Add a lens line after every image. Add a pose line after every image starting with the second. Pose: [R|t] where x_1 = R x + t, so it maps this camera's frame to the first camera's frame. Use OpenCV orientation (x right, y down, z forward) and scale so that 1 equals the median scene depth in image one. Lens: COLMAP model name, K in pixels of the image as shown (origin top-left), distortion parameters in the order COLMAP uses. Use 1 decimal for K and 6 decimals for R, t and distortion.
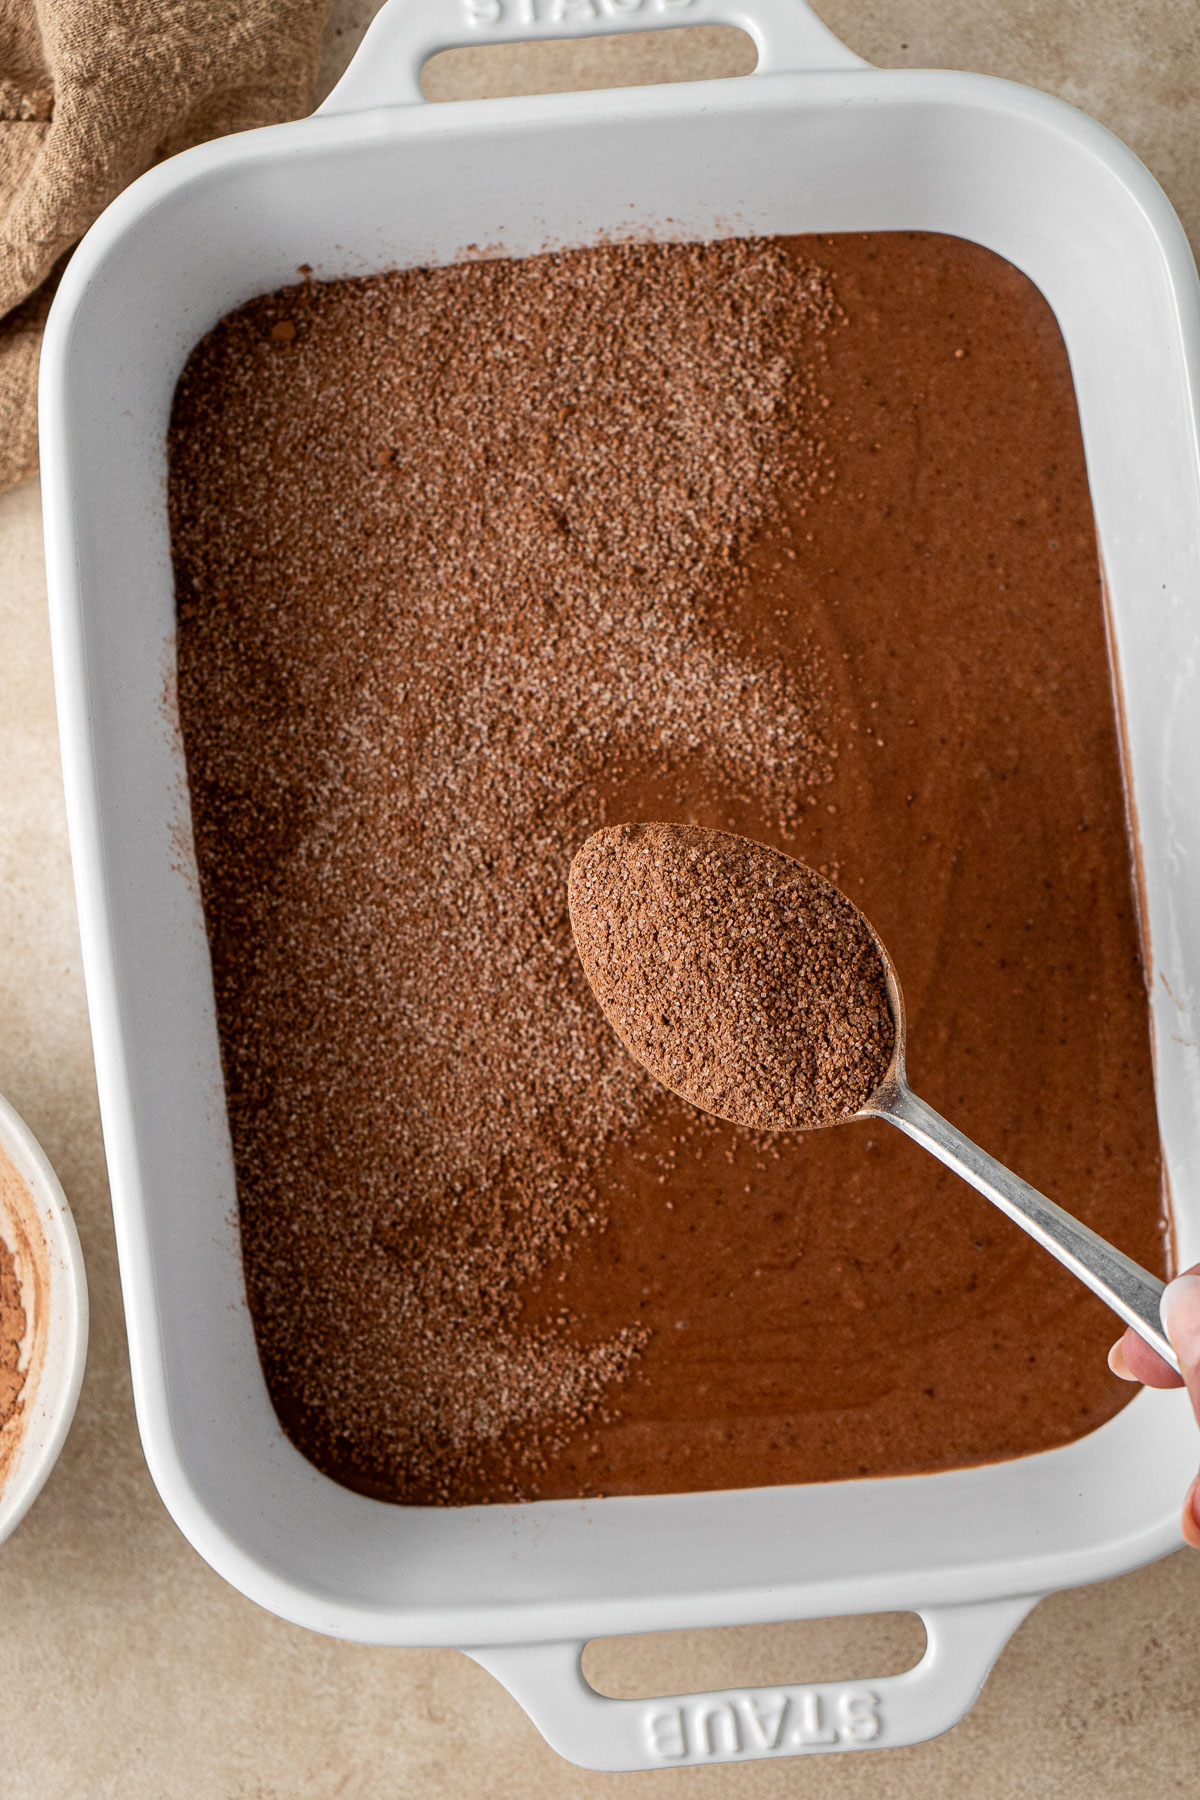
lens RADIAL K [[5413.4, 0, 572.3], [0, 5413.4, 861.2], [0, 0, 1]] dist [0.387990, 0.000000]
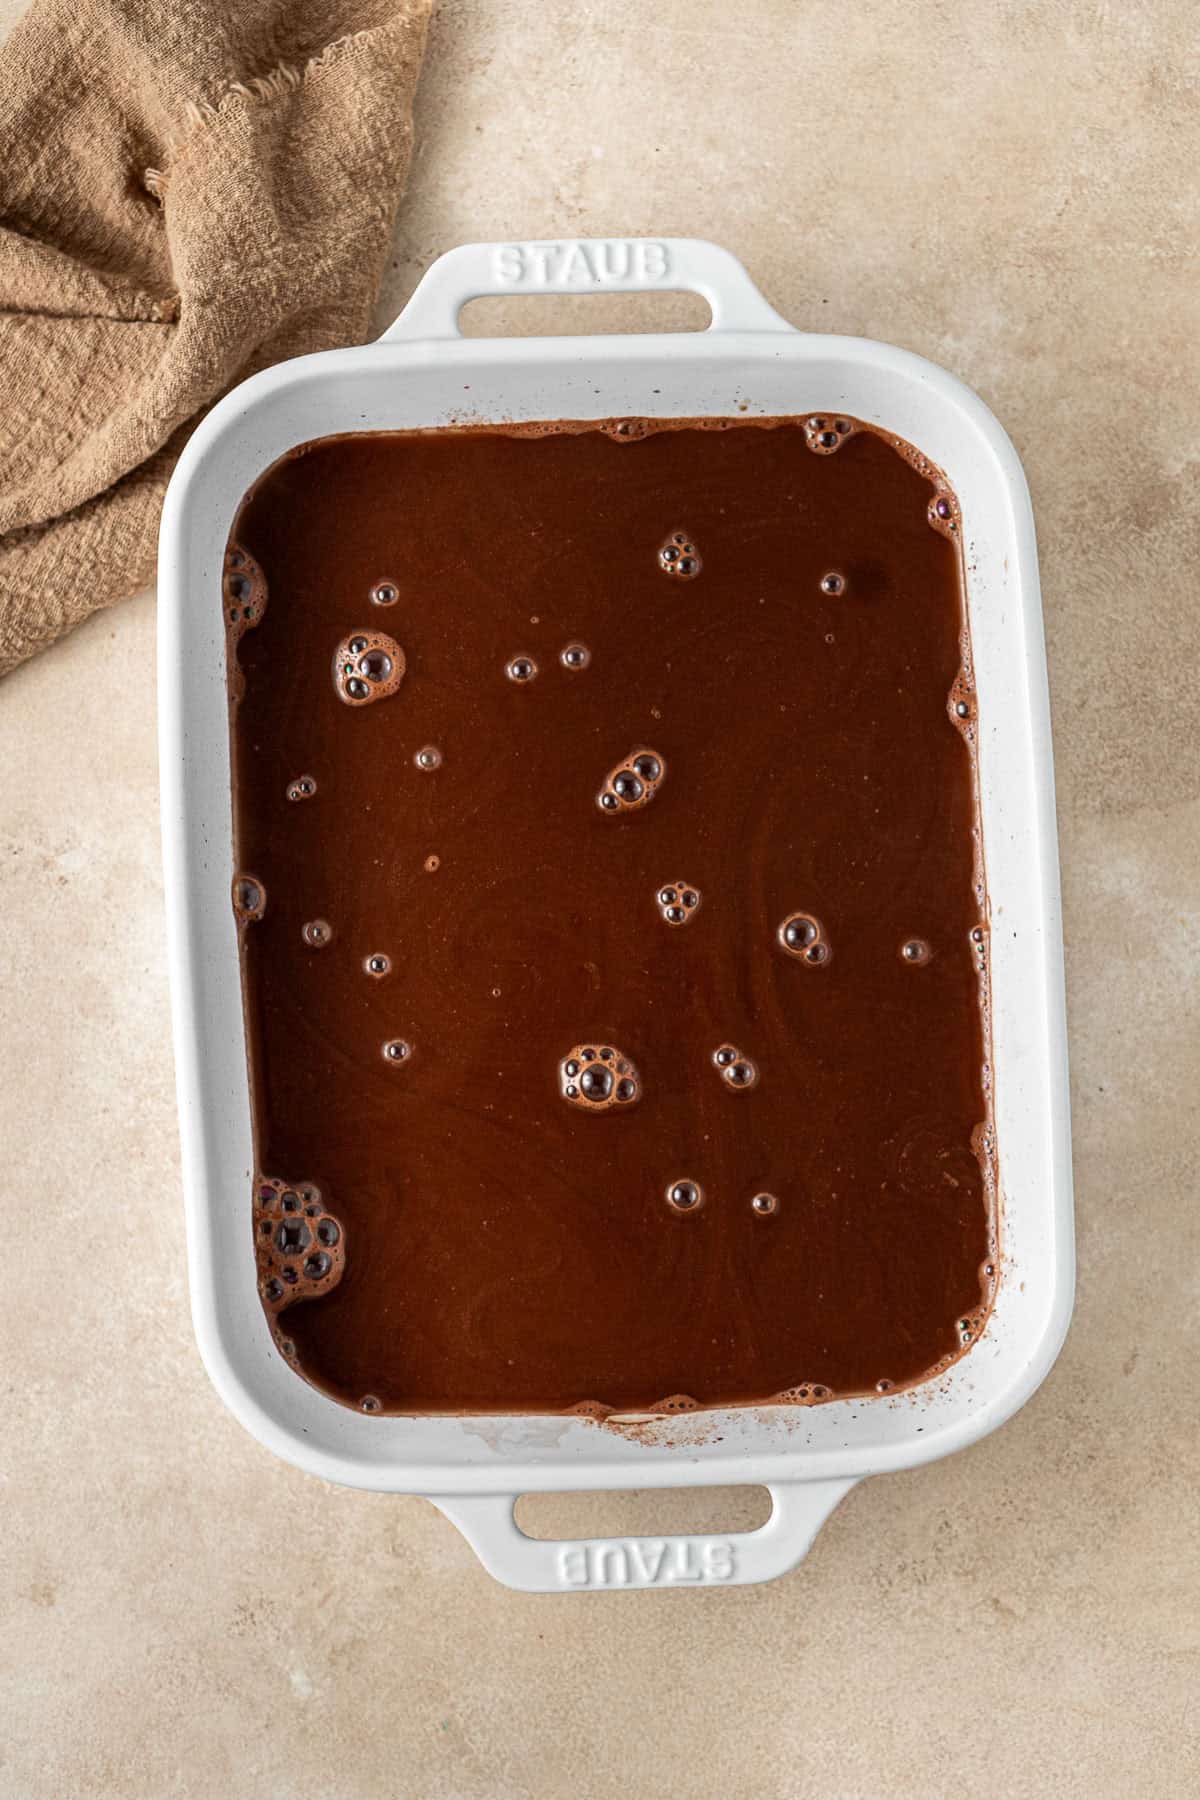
lens RADIAL K [[5413.4, 0, 615.0], [0, 5413.4, 884.8], [0, 0, 1]] dist [0.387990, 0.000000]
pose [[0.998264, 0.055273, 0.020365, -0.008608], [-0.055412, 0.998443, 0.006349, -0.014846], [-0.019982, -0.007467, 0.999772, -0.308862]]
